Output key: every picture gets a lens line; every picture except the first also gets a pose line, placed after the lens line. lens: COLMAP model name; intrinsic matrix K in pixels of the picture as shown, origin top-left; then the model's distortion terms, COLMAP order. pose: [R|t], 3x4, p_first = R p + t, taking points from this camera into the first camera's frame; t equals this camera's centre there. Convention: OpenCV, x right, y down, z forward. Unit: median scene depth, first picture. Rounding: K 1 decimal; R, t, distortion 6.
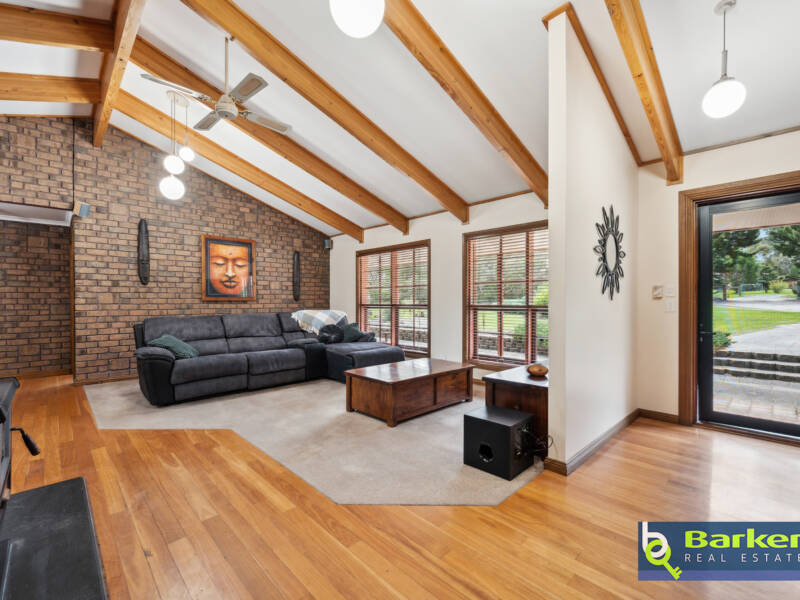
lens RADIAL K [[361.9, 0, 401.1], [0, 361.9, 301.1], [0, 0, 1]] dist [-0.005069, -0.000110]
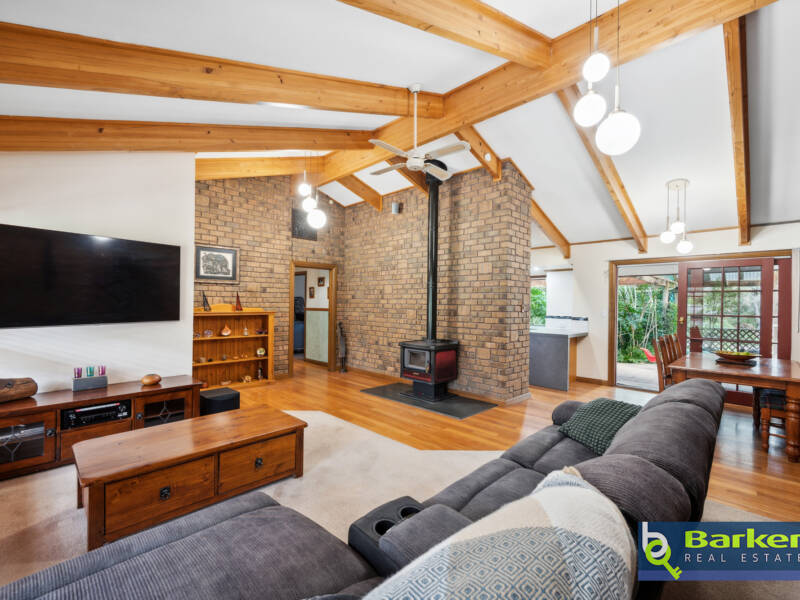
lens RADIAL K [[361.9, 0, 401.1], [0, 361.9, 301.1], [0, 0, 1]] dist [-0.005069, -0.000110]
pose [[-0.999694, -0.008651, -0.023161, -0.282900], [-0.008436, 0.999921, -0.009364, -0.049225], [0.023240, -0.009165, -0.999688, 1.492438]]
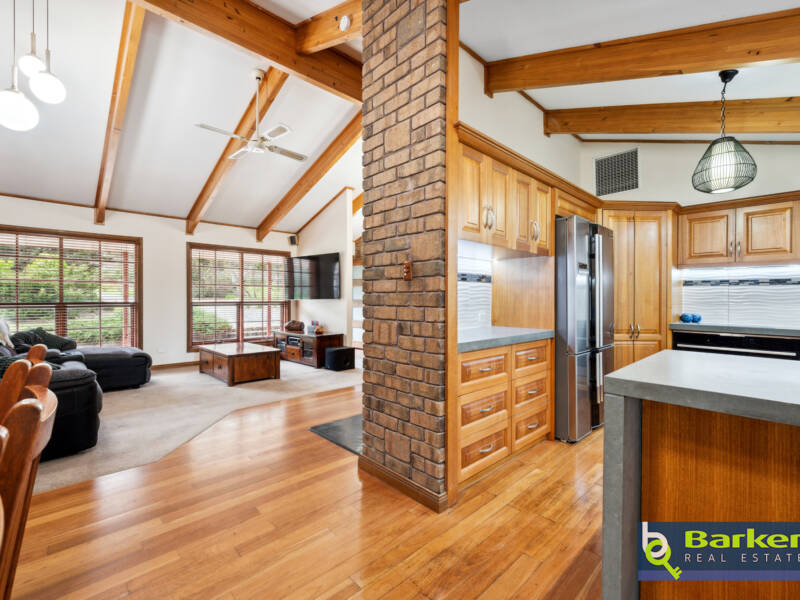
lens RADIAL K [[361.9, 0, 401.1], [0, 361.9, 301.1], [0, 0, 1]] dist [-0.005069, -0.000110]
pose [[0.012479, -0.002600, 0.999919, -1.188283], [-0.003919, 0.999989, 0.002649, -0.000783], [-0.999914, -0.003952, 0.012469, 0.347771]]
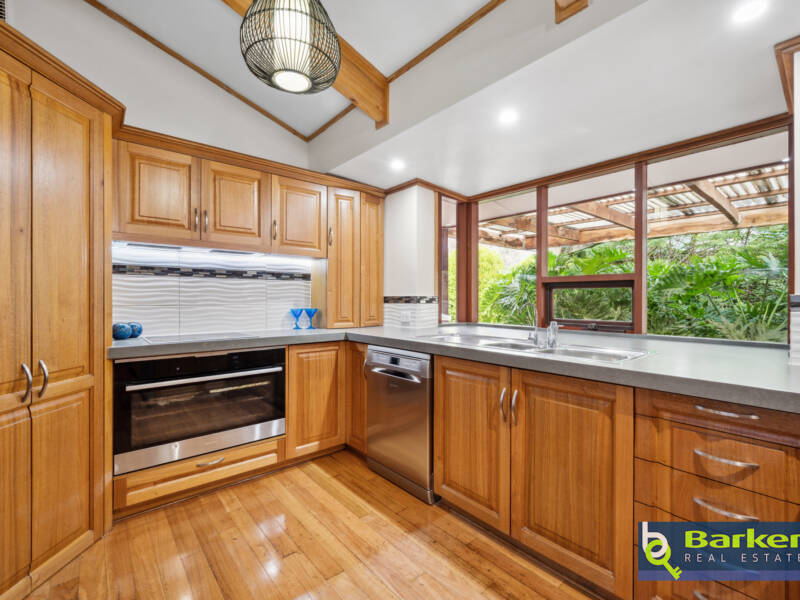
lens RADIAL K [[366.9, 0, 400.2], [0, 366.9, 293.6], [0, 0, 1]] dist [-0.000597, -0.000037]
pose [[-0.997824, 0.007509, 0.065503, -0.709348], [0.006942, 0.999936, -0.008884, -0.003671], [-0.065565, -0.008410, -0.997813, 0.130474]]
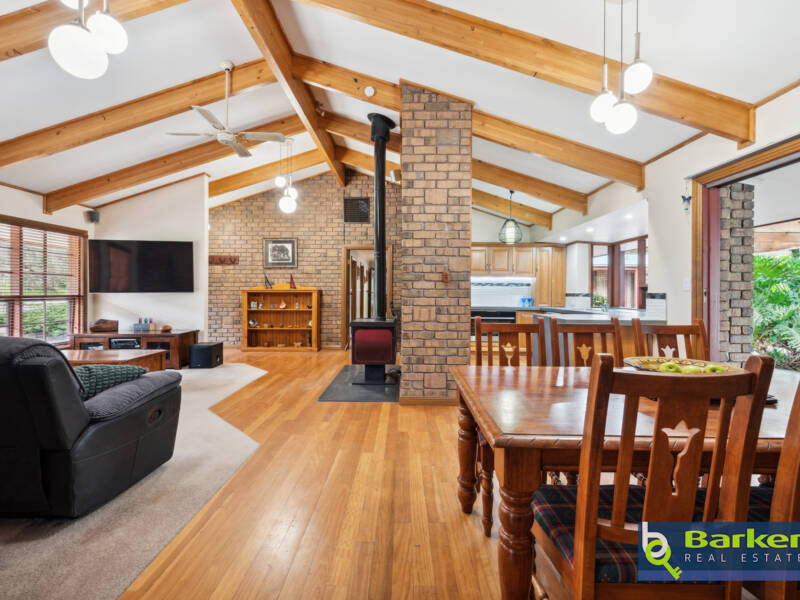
lens RADIAL K [[366.9, 0, 400.2], [0, 366.9, 293.6], [0, 0, 1]] dist [-0.000597, -0.000037]
pose [[-0.712482, -0.000448, 0.701690, -1.223762], [-0.002044, 0.999997, -0.001437, 0.000011], [-0.701687, -0.002458, -0.712481, 1.011931]]
